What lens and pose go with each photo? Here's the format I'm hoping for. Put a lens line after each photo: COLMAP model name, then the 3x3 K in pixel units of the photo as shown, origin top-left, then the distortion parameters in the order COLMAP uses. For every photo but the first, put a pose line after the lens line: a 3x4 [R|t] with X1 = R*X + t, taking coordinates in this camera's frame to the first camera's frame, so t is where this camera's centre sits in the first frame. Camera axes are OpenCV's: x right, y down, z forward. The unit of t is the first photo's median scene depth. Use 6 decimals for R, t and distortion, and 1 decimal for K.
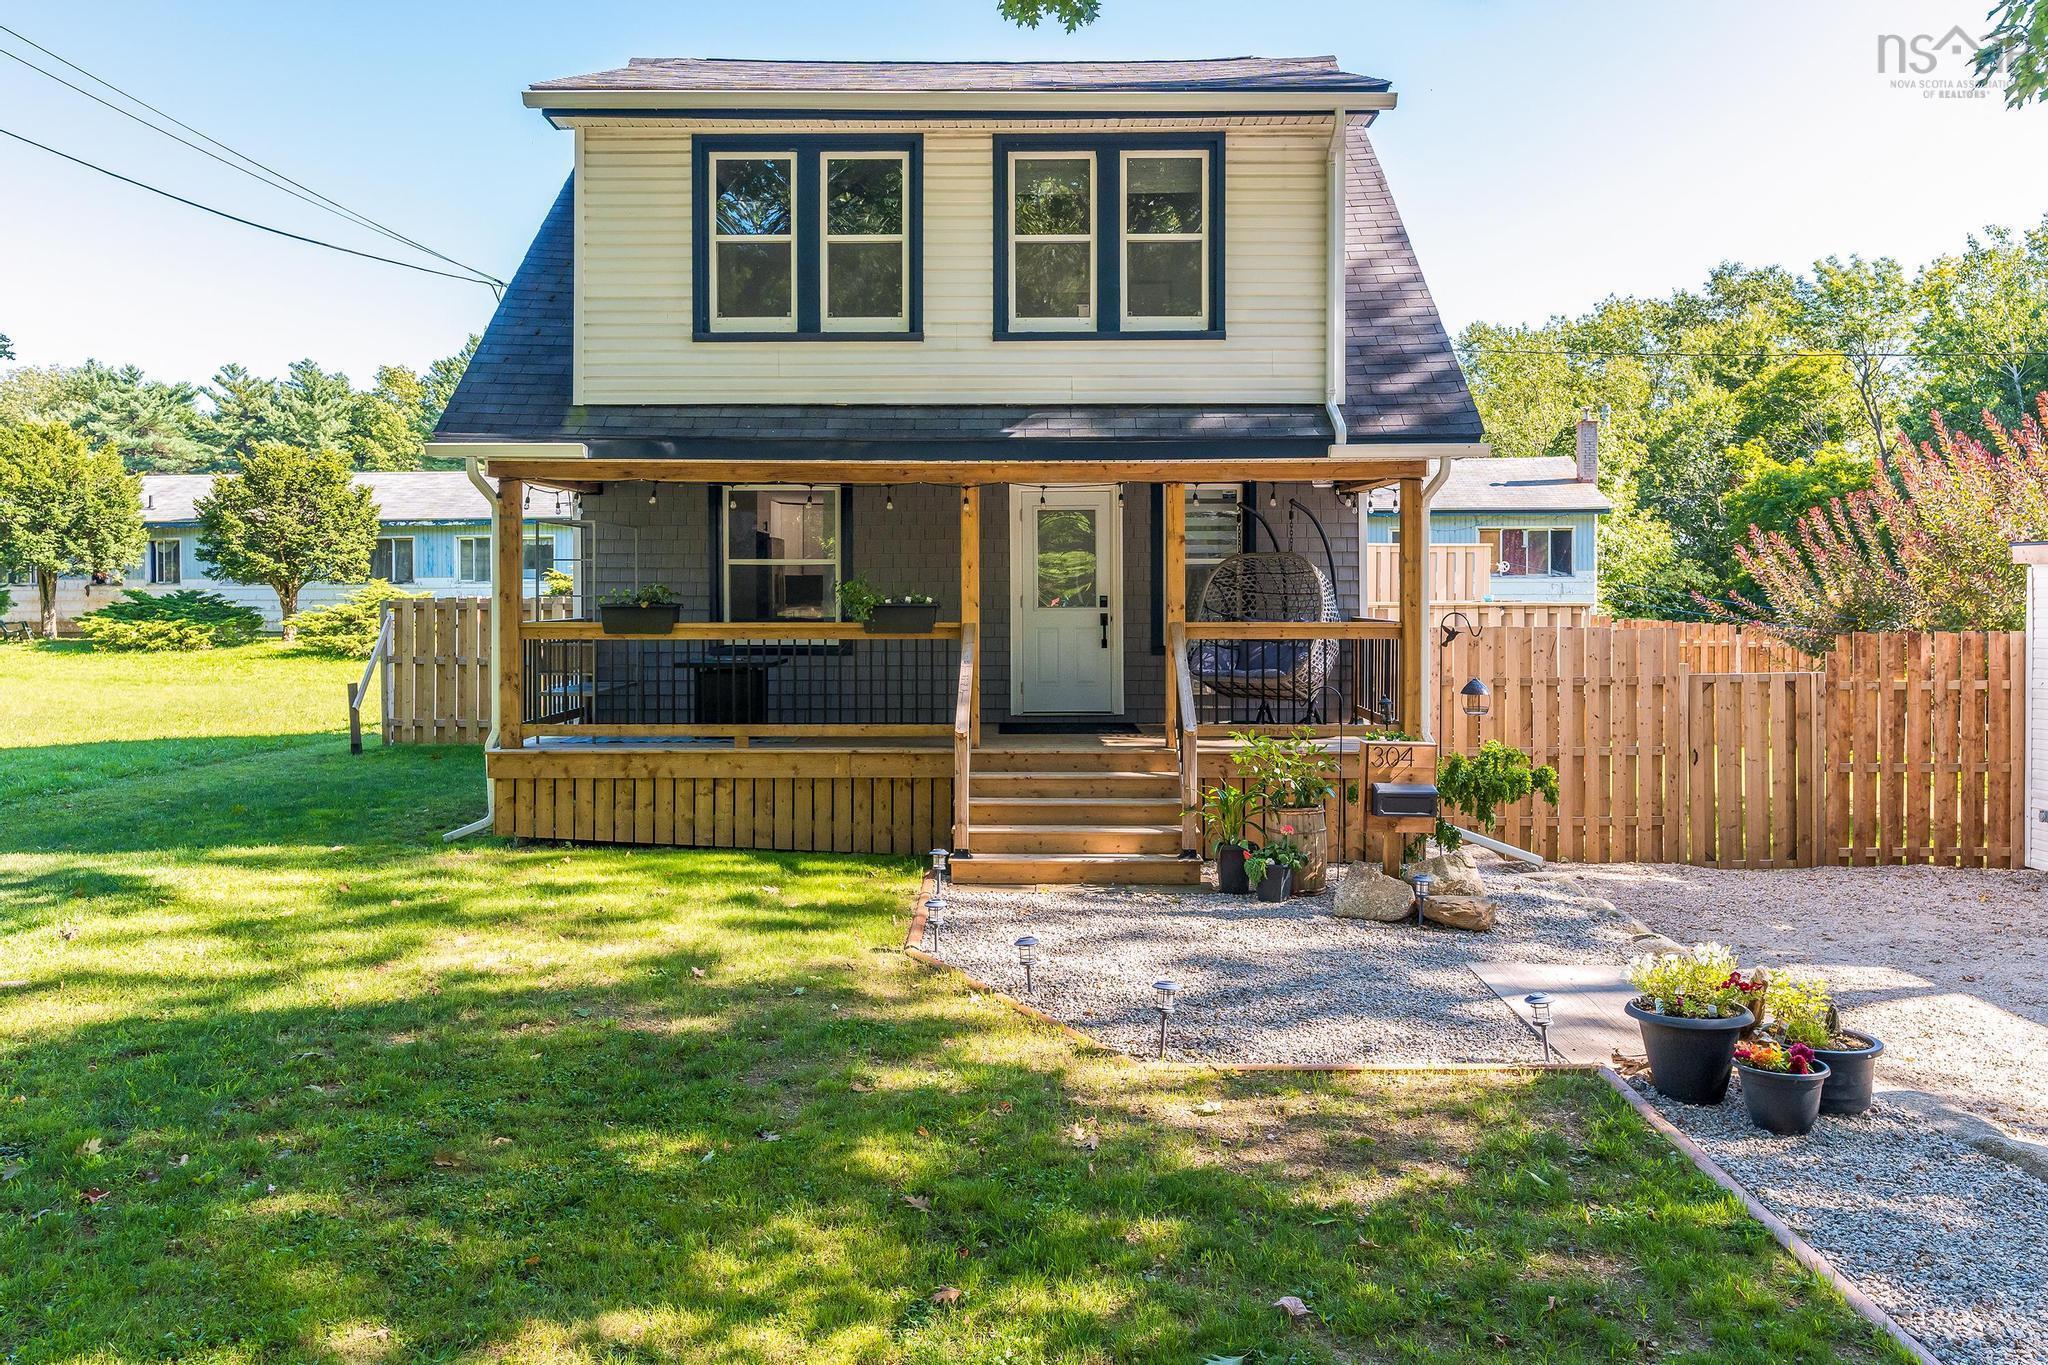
lens RADIAL K [[1471.9, 0, 1027.2], [0, 1471.9, 632.1], [0, 0, 1]] dist [-0.008964, -0.001094]
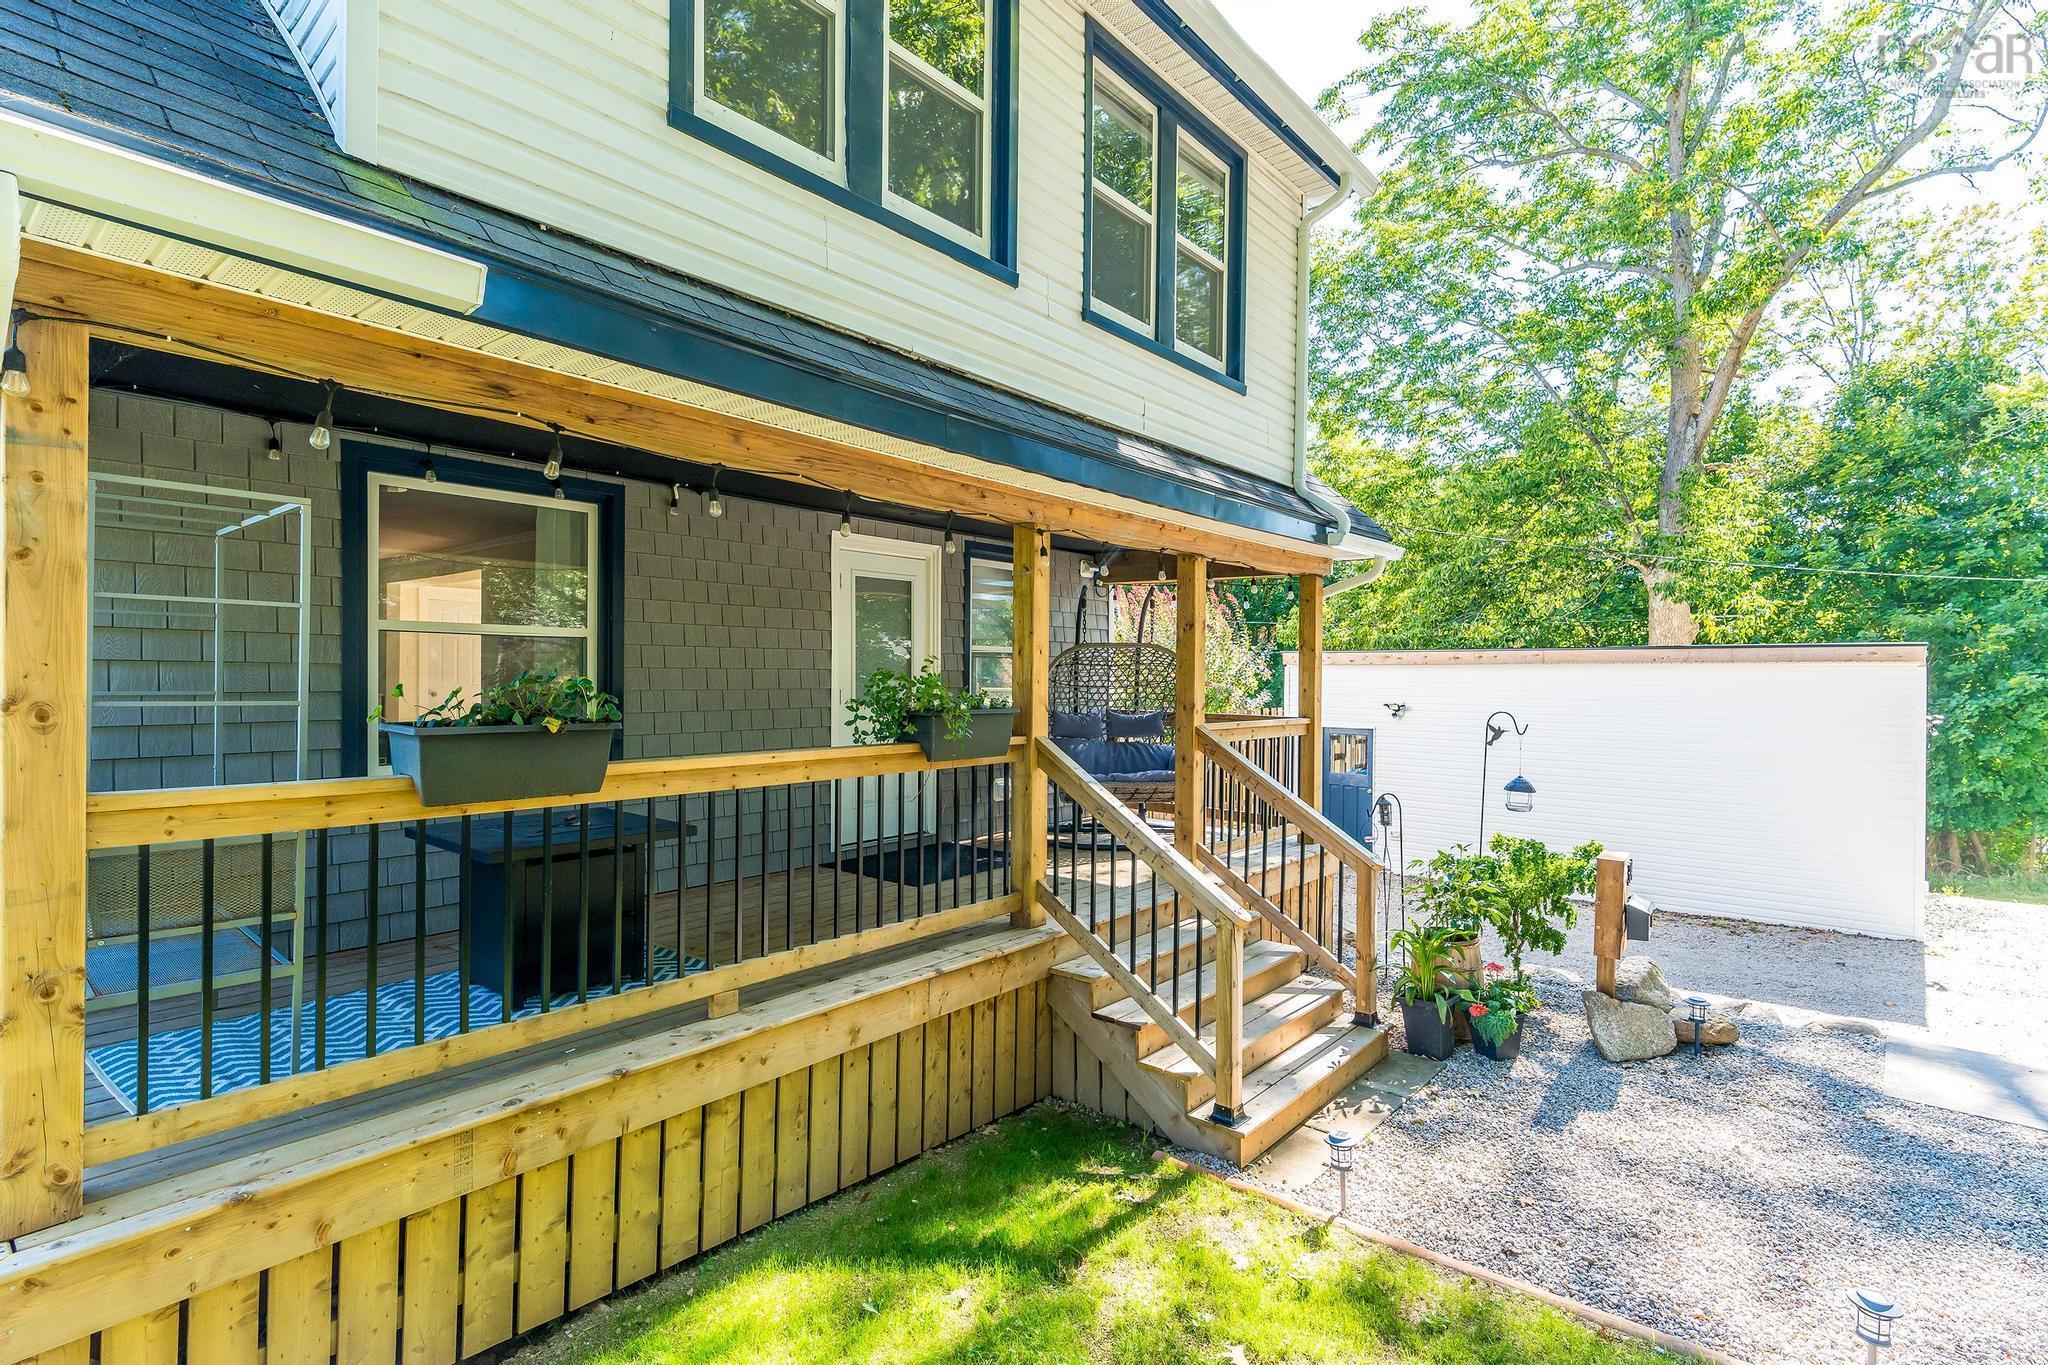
lens RADIAL K [[969.7, 0, 1019.2], [0, 969.7, 682.1], [0, 0, 1]] dist [0.005137, 0.000201]
pose [[0.638661, 0.002382, 0.769484, -0.382729], [0.009432, 0.999896, -0.010924, -0.025919], [-0.769430, 0.014235, 0.638572, 0.736590]]
